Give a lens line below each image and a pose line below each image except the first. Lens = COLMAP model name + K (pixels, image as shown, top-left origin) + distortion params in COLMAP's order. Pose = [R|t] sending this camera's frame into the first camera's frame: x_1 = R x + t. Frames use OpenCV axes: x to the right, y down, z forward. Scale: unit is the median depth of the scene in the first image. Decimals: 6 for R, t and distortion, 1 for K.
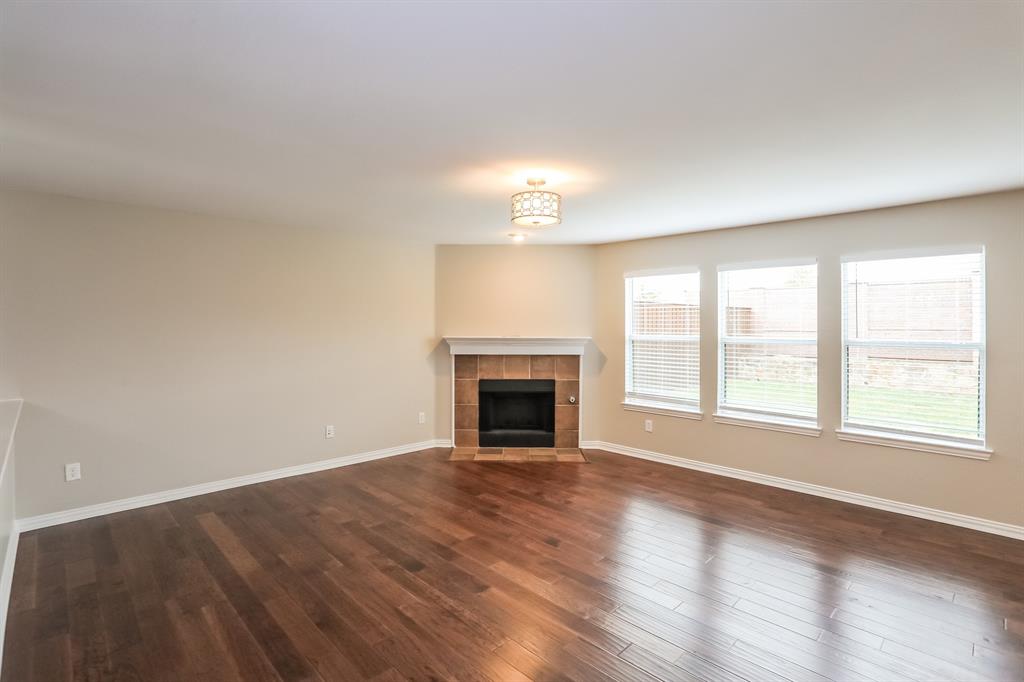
lens RADIAL K [[497.6, 0, 510.6], [0, 497.6, 328.7], [0, 0, 1]] dist [0.001310, 0.000571]
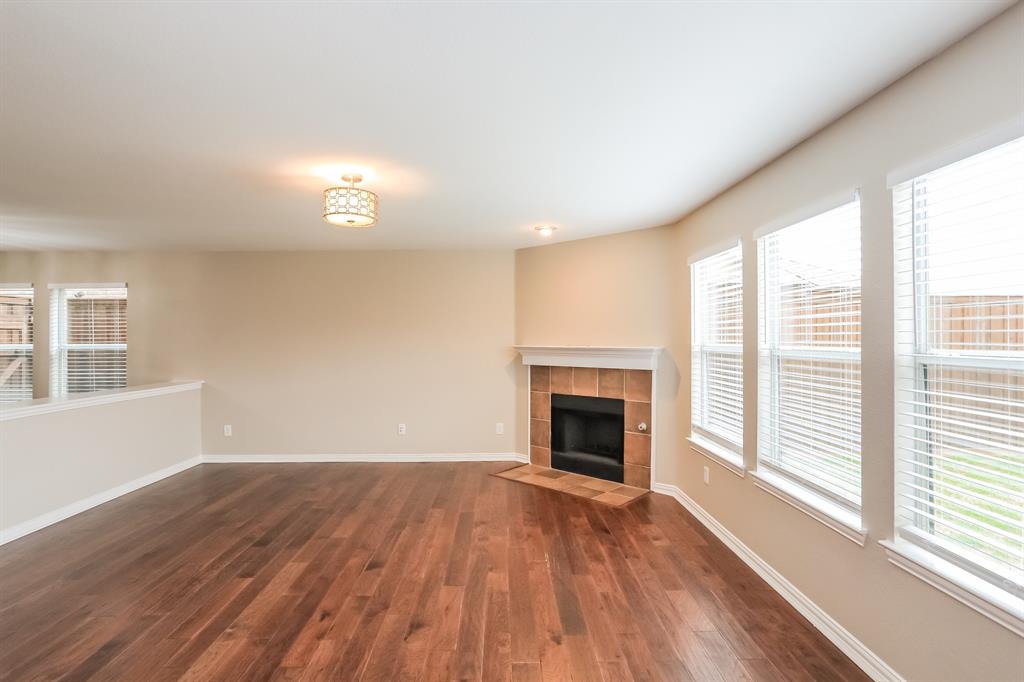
lens RADIAL K [[505.1, 0, 512.0], [0, 505.1, 341.0], [0, 0, 1]] dist [-0.003592, 0.000314]
pose [[0.721583, -0.007004, -0.692292, 0.525033], [0.005197, 0.999975, -0.004699, 0.010198], [0.692308, -0.000208, 0.721602, 0.285957]]
